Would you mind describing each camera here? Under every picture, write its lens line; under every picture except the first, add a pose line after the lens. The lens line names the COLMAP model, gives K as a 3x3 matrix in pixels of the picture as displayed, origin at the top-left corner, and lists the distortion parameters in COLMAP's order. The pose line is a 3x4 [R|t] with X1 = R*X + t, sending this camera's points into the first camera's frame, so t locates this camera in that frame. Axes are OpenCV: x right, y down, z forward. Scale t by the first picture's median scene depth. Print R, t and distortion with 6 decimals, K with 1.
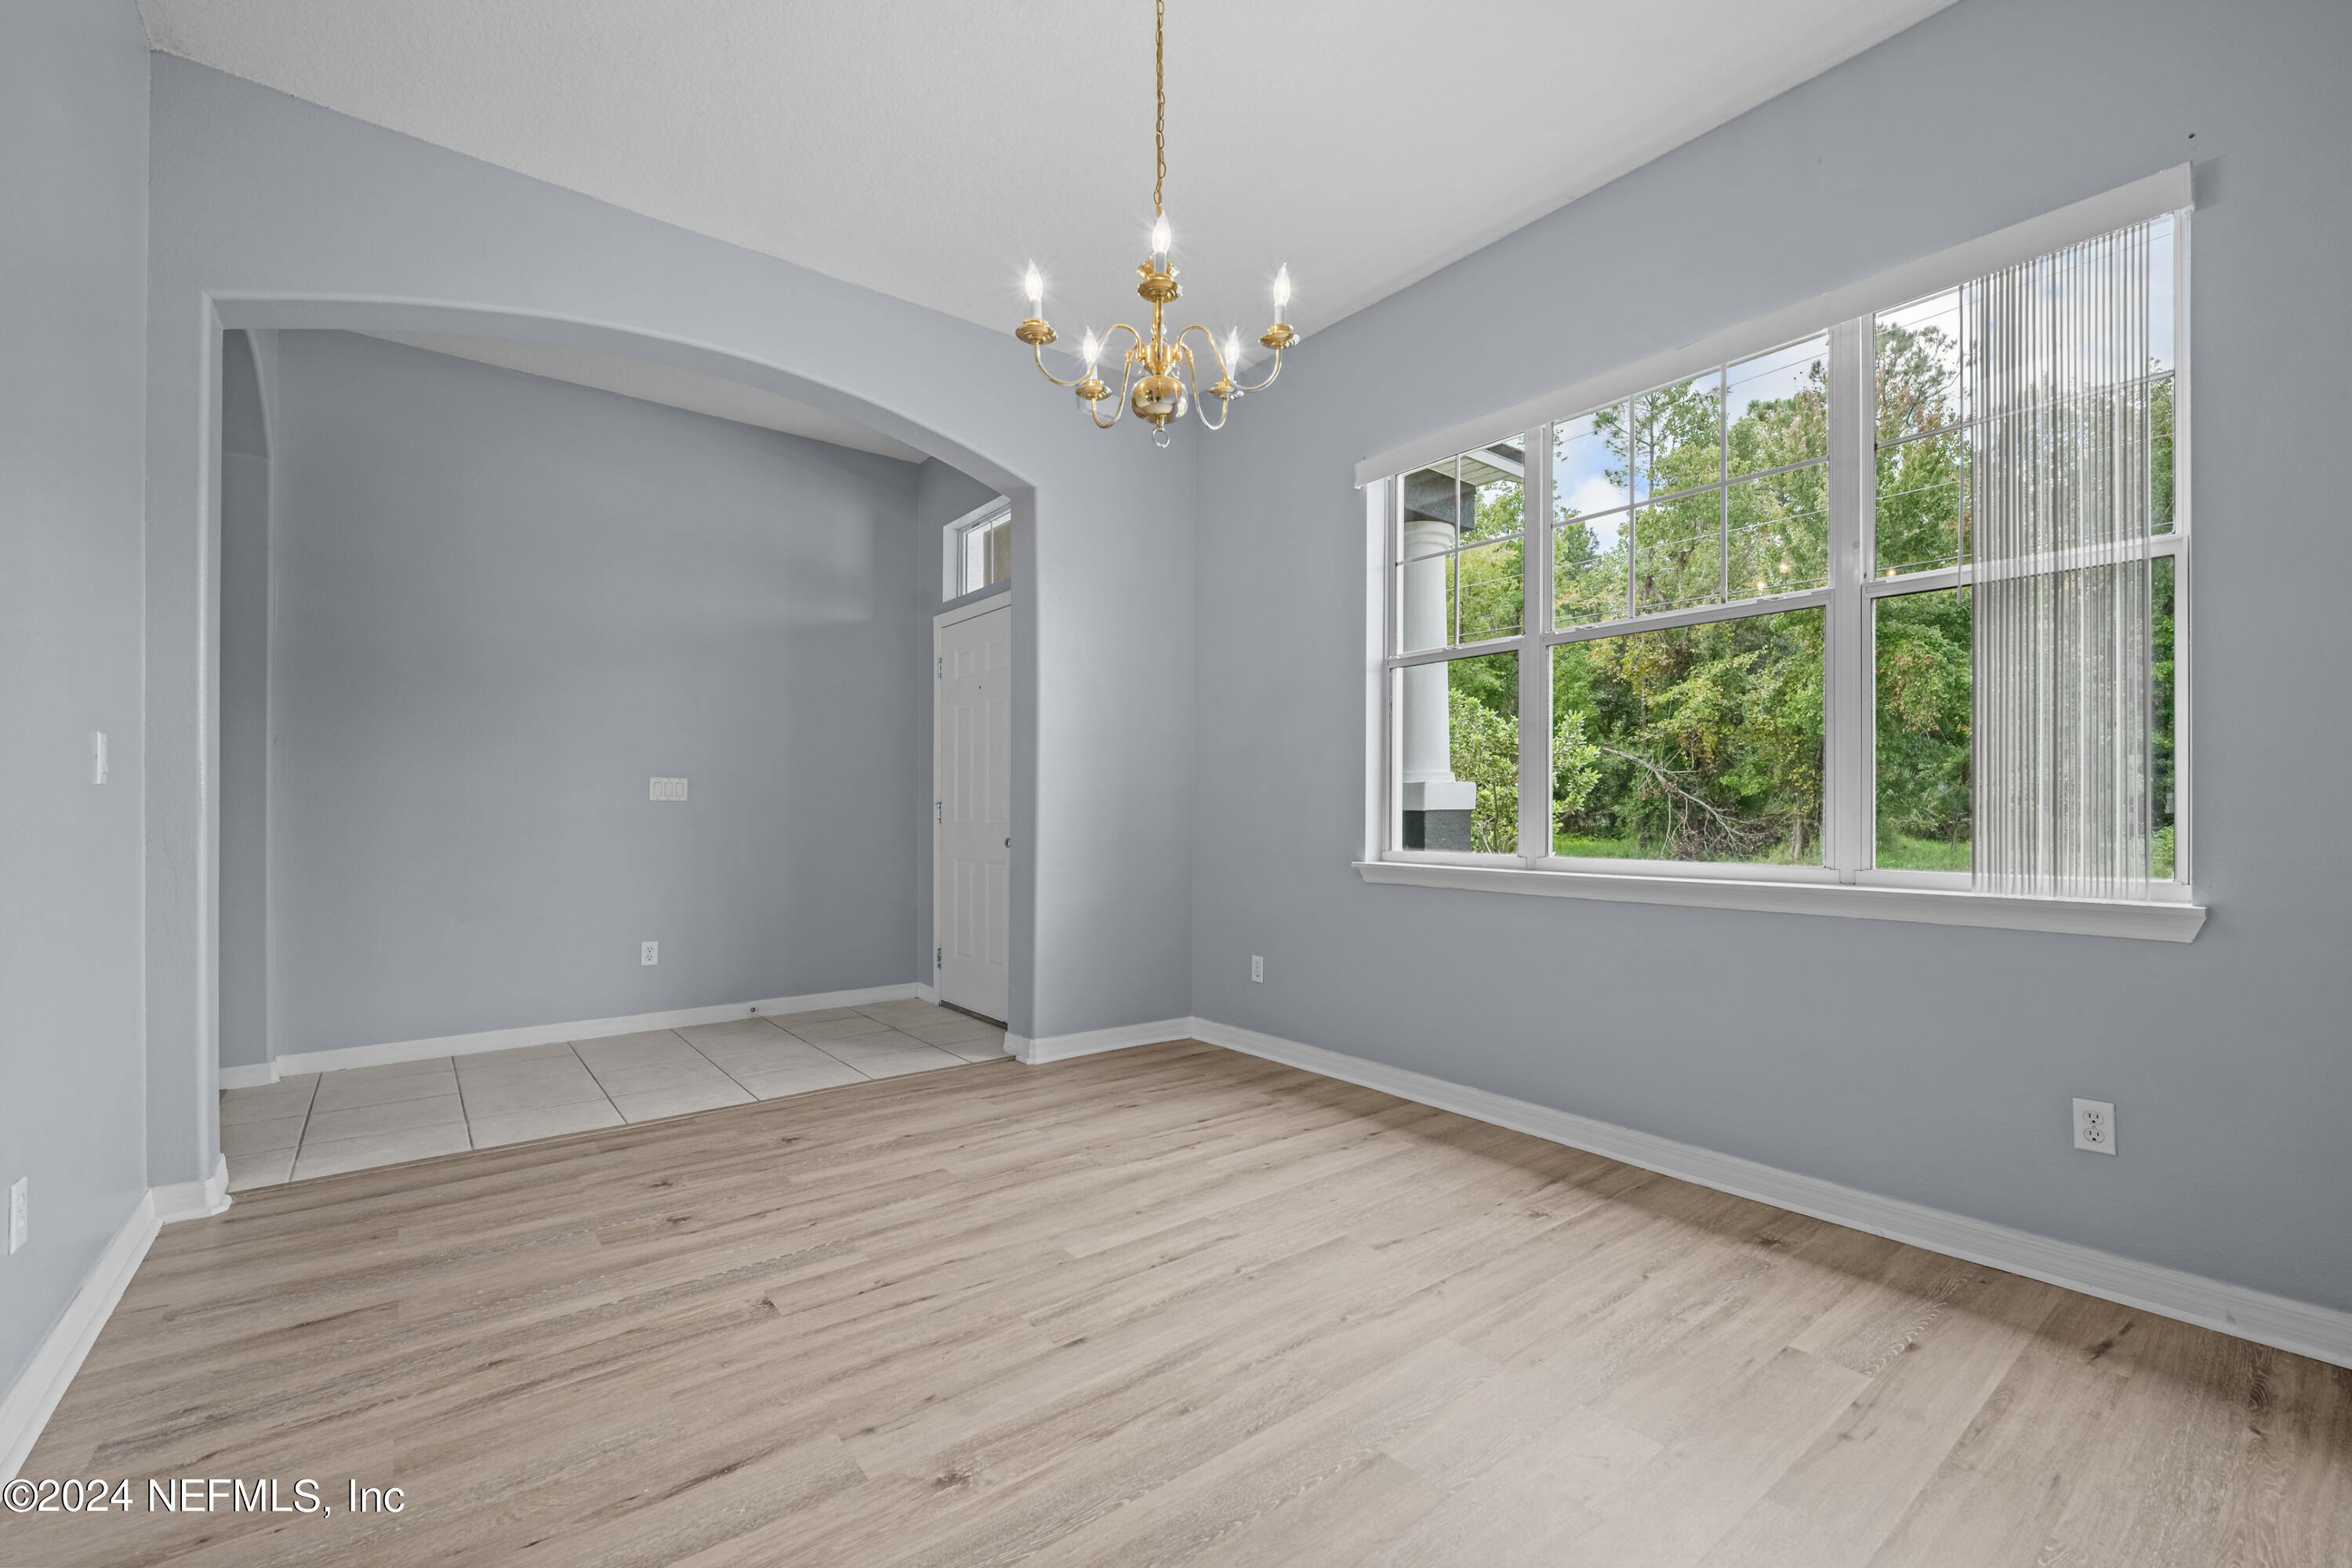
lens RADIAL K [[945.3, 0, 1204.2], [0, 945.3, 810.0], [0, 0, 1]] dist [-0.002612, 0.000209]
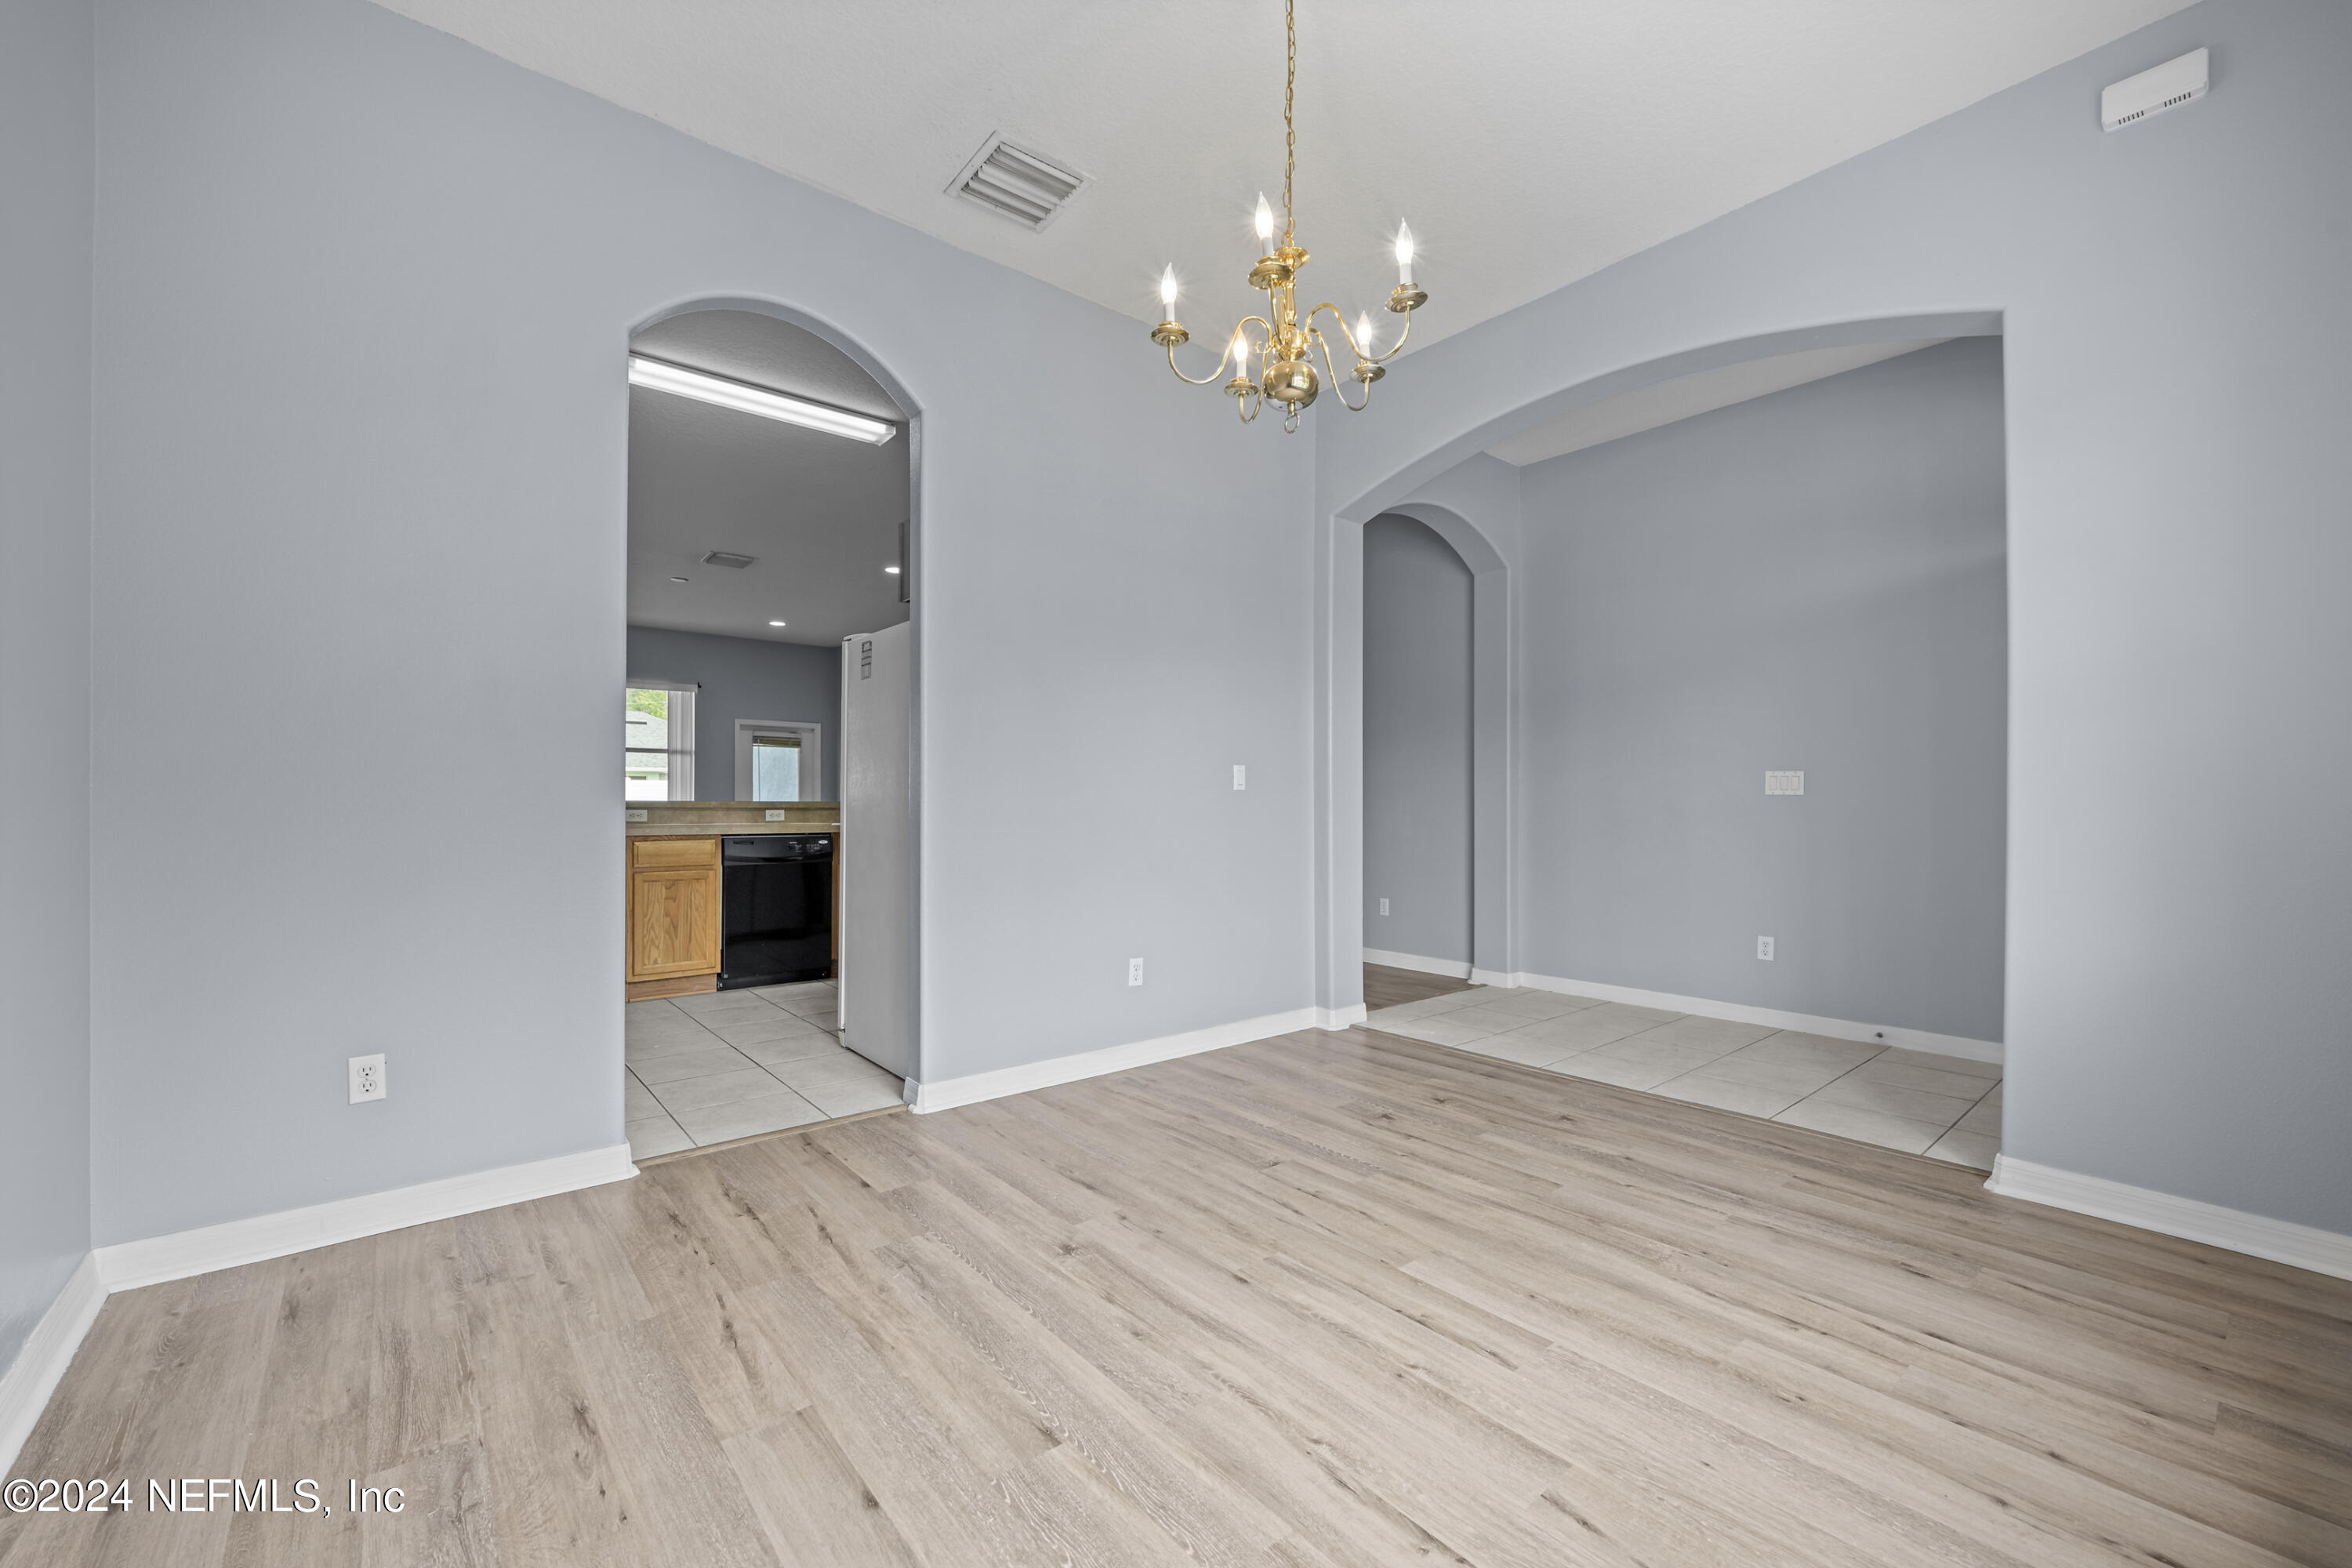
lens RADIAL K [[945.3, 0, 1188.5], [0, 945.3, 800.2], [0, 0, 1]] dist [-0.002612, 0.000209]
pose [[0.034161, -0.005022, -0.999404, 0.603842], [-0.002399, 0.999984, -0.005107, 0.003776], [0.999413, 0.002572, 0.034149, 0.556872]]
